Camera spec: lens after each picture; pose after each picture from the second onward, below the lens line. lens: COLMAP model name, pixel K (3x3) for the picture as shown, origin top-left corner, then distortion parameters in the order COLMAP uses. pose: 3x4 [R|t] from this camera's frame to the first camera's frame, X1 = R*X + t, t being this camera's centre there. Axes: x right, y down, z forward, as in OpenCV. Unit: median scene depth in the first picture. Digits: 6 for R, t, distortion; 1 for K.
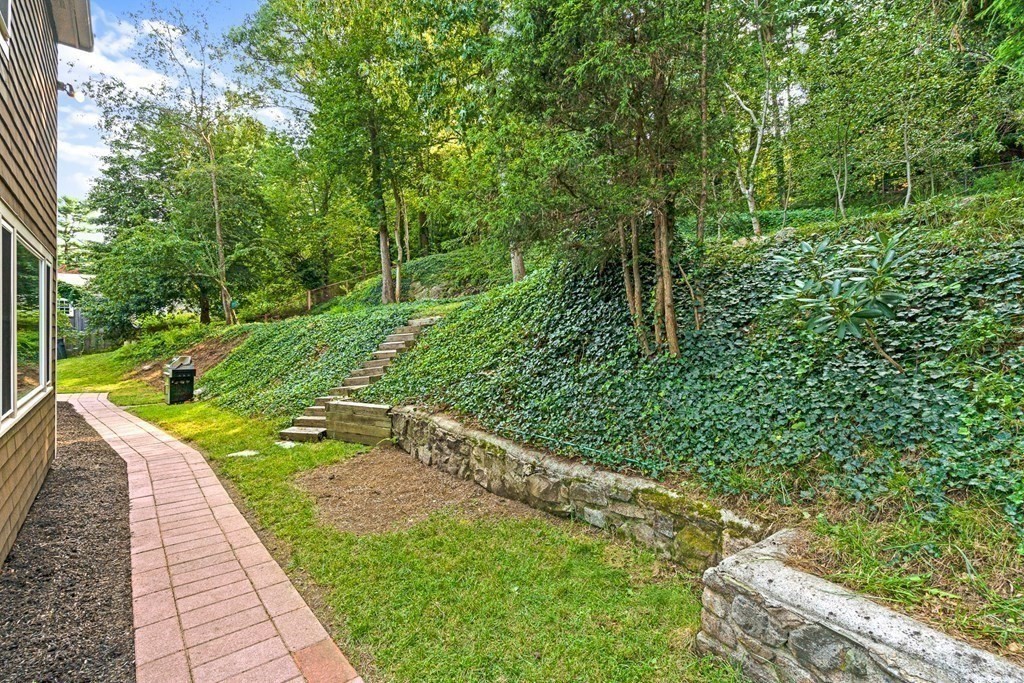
lens RADIAL K [[470.2, 0, 509.8], [0, 470.2, 324.1], [0, 0, 1]] dist [0.001021, 0.000169]
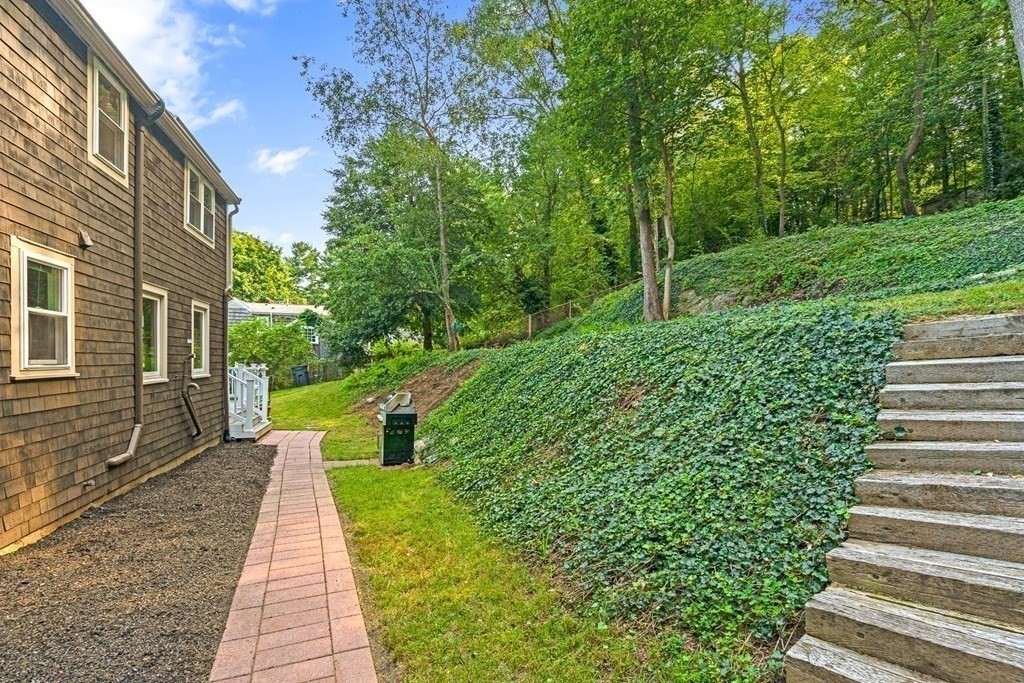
lens RADIAL K [[460.8, 0, 514.6], [0, 460.8, 357.6], [0, 0, 1]] dist [-0.000167, -0.000005]
pose [[0.926321, 0.007628, -0.376659, -0.186120], [-0.007587, 0.999970, 0.001590, 0.010282], [0.376660, 0.001385, 0.926351, 0.282662]]
